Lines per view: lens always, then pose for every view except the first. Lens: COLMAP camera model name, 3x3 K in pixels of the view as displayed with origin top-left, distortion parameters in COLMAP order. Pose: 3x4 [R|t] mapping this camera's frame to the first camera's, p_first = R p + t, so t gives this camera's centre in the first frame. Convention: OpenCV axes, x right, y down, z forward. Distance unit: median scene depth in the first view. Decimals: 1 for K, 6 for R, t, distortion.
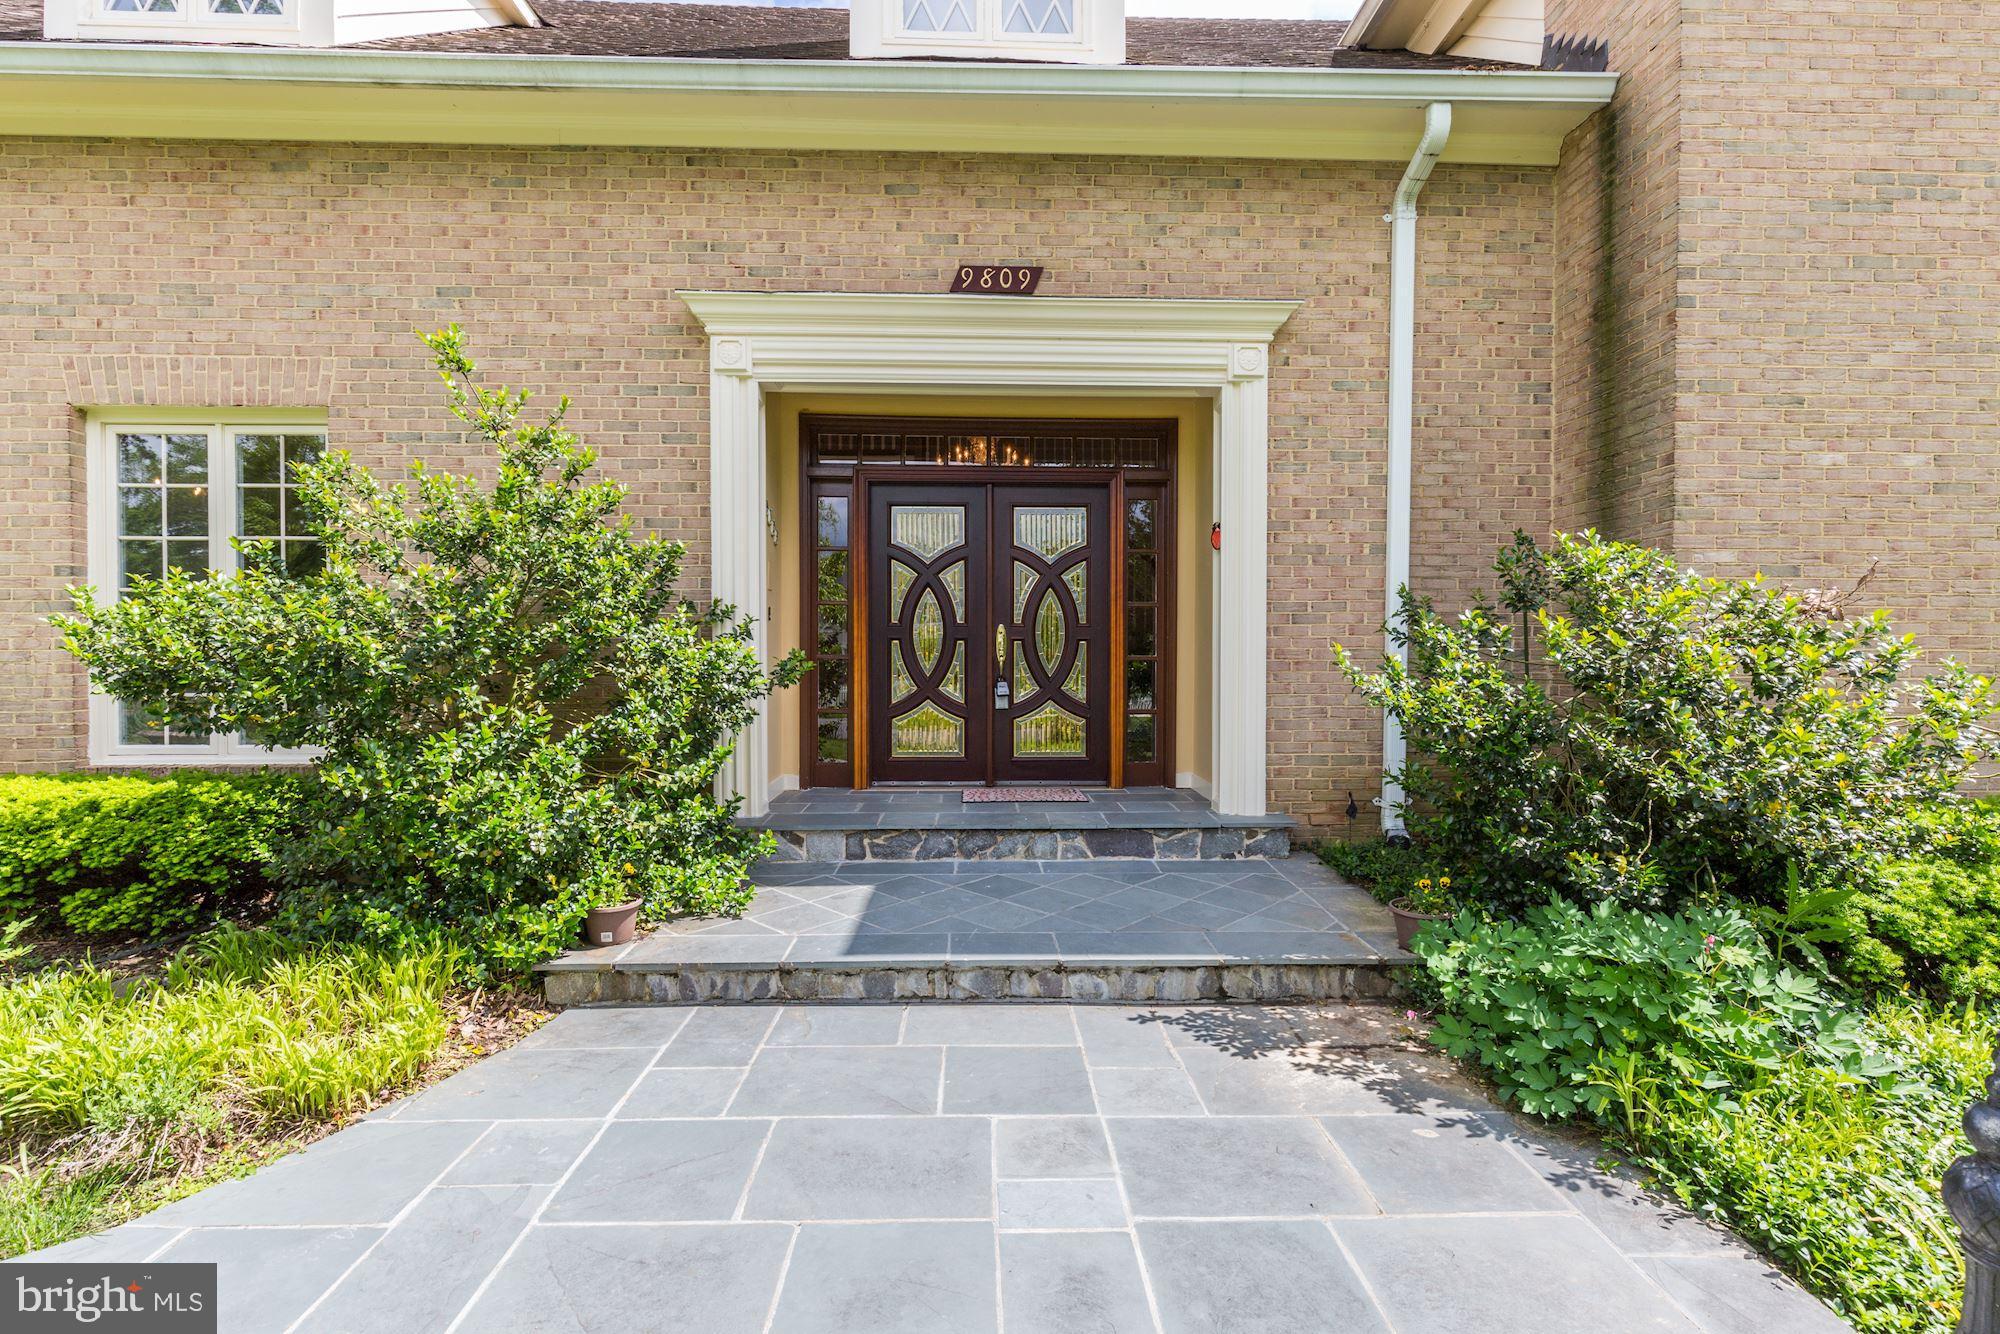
lens RADIAL K [[919.7, 0, 1006.9], [0, 919.7, 662.8], [0, 0, 1]] dist [-0.003110, 0.000312]
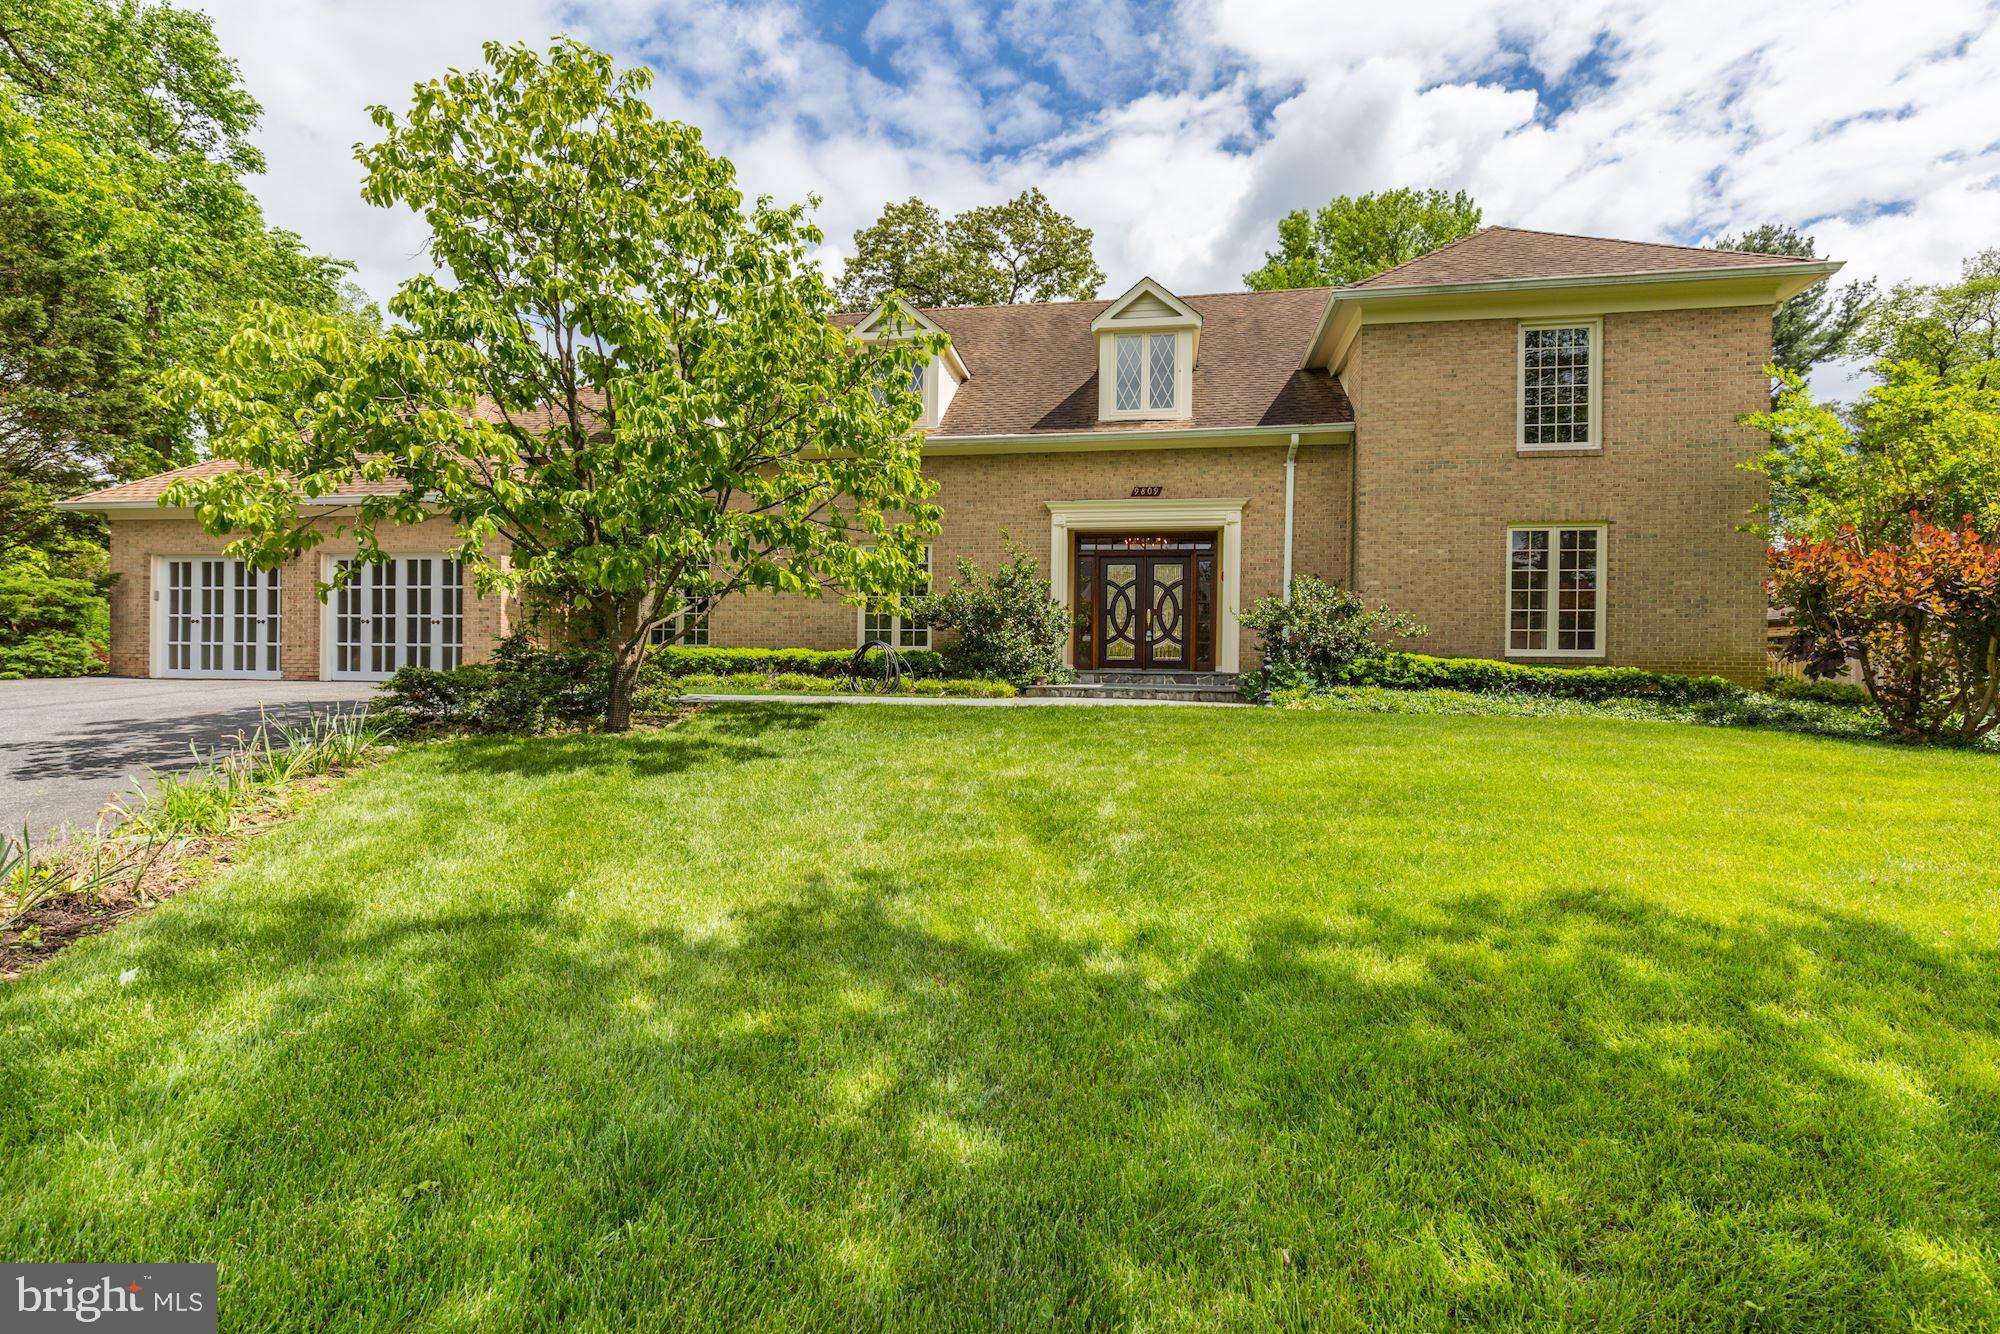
lens RADIAL K [[916.2, 0, 1008.9], [0, 916.2, 675.4], [0, 0, 1]] dist [-0.002509, 0.003462]
pose [[0.981369, 0.011408, -0.191793, 0.124667], [-0.012970, 0.999892, -0.006892, 0.202375], [0.191694, 0.009251, 0.981411, -1.957670]]
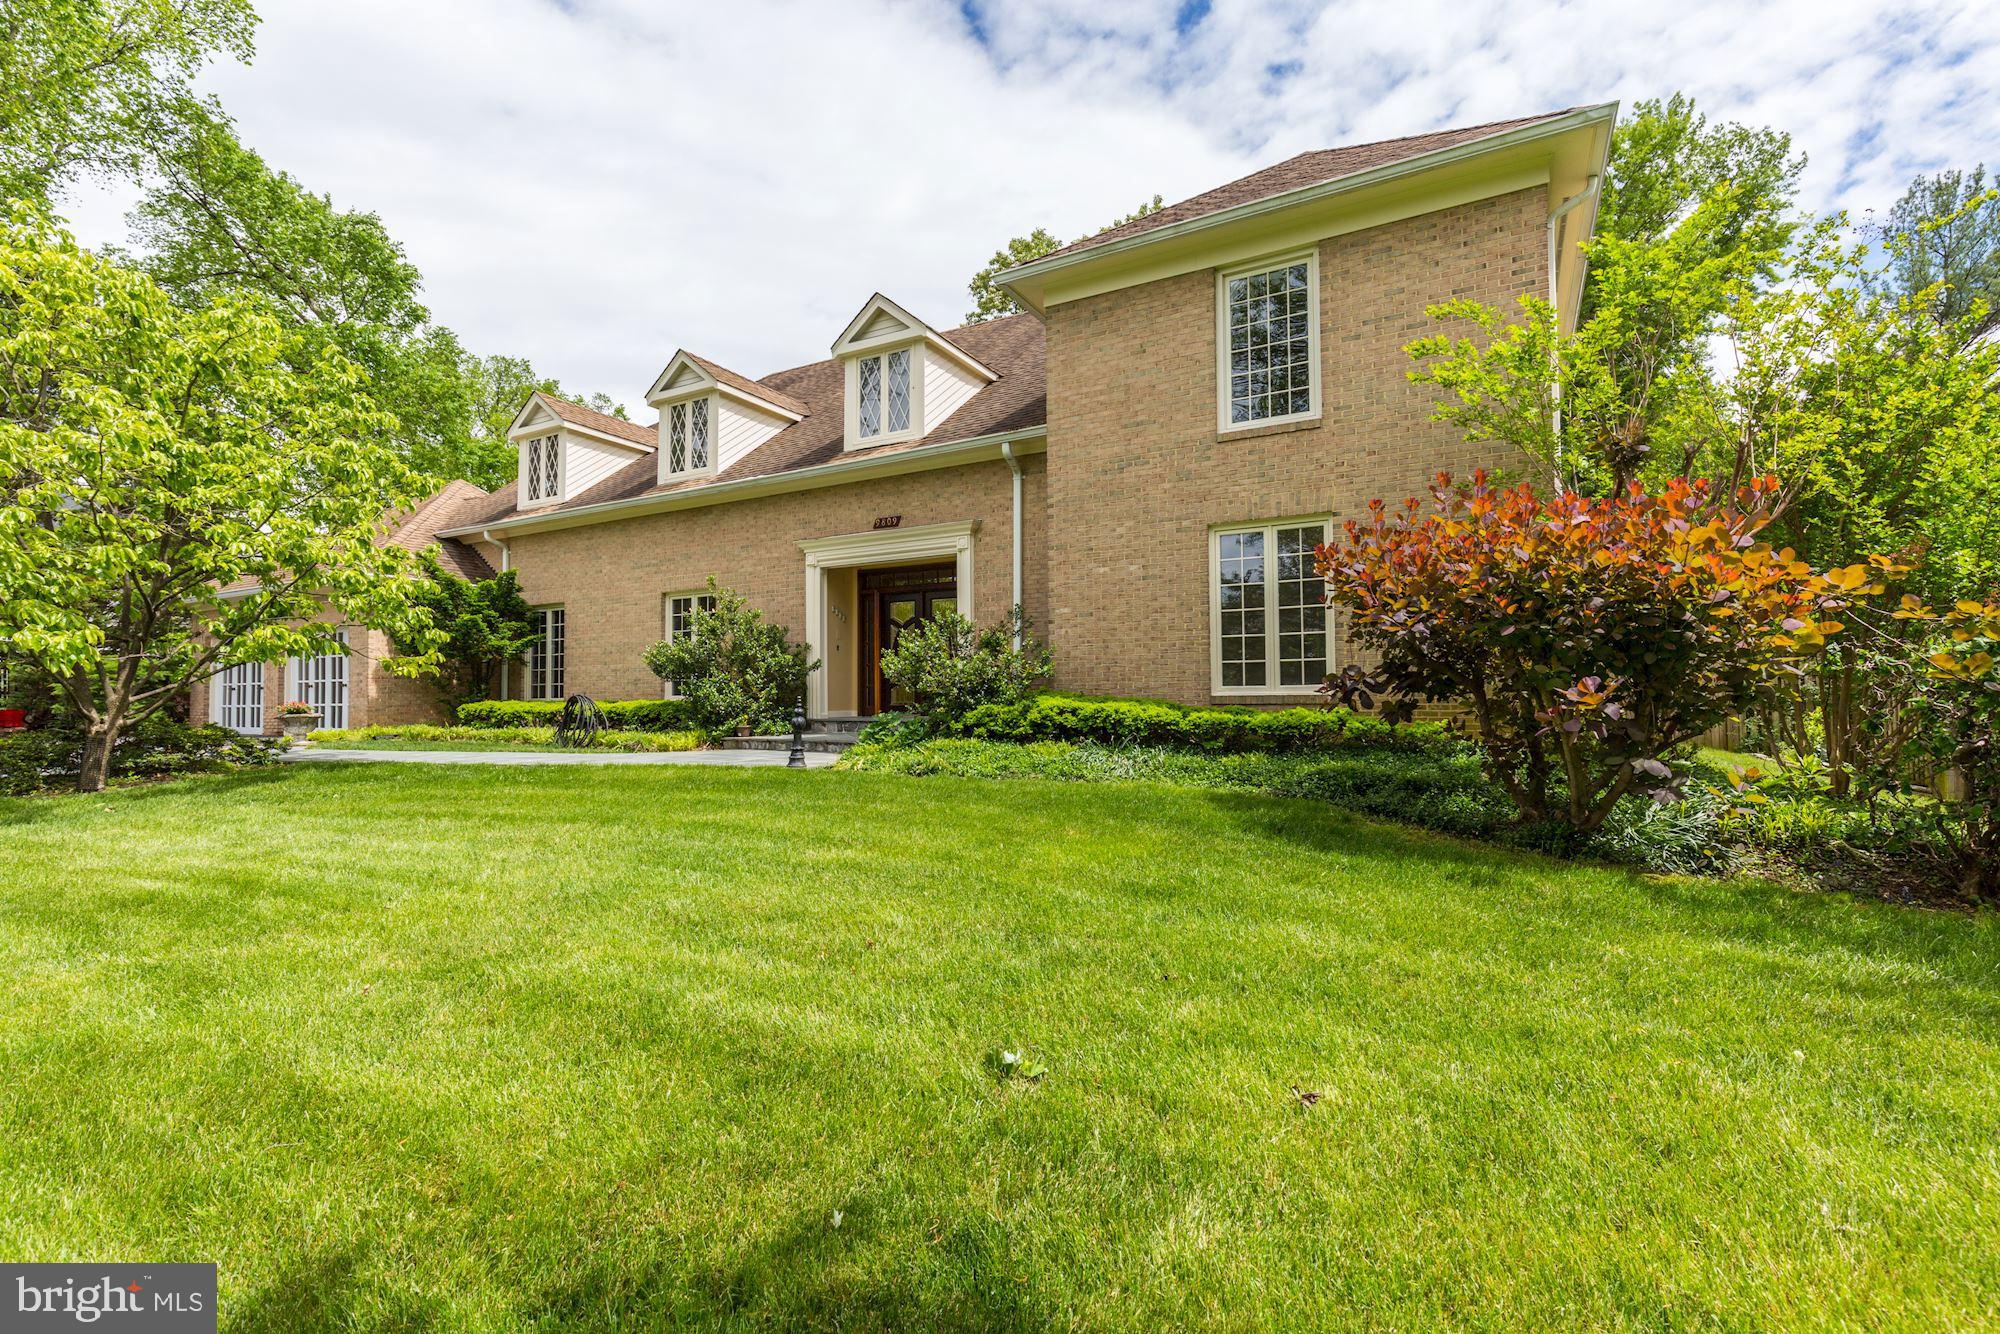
lens RADIAL K [[916.2, 0, 1008.9], [0, 916.2, 675.4], [0, 0, 1]] dist [-0.002509, 0.003462]
pose [[0.853513, -0.023155, -0.520557, 1.675855], [0.004799, 0.999319, -0.036583, 0.139067], [0.521049, 0.028726, 0.853043, -1.108936]]
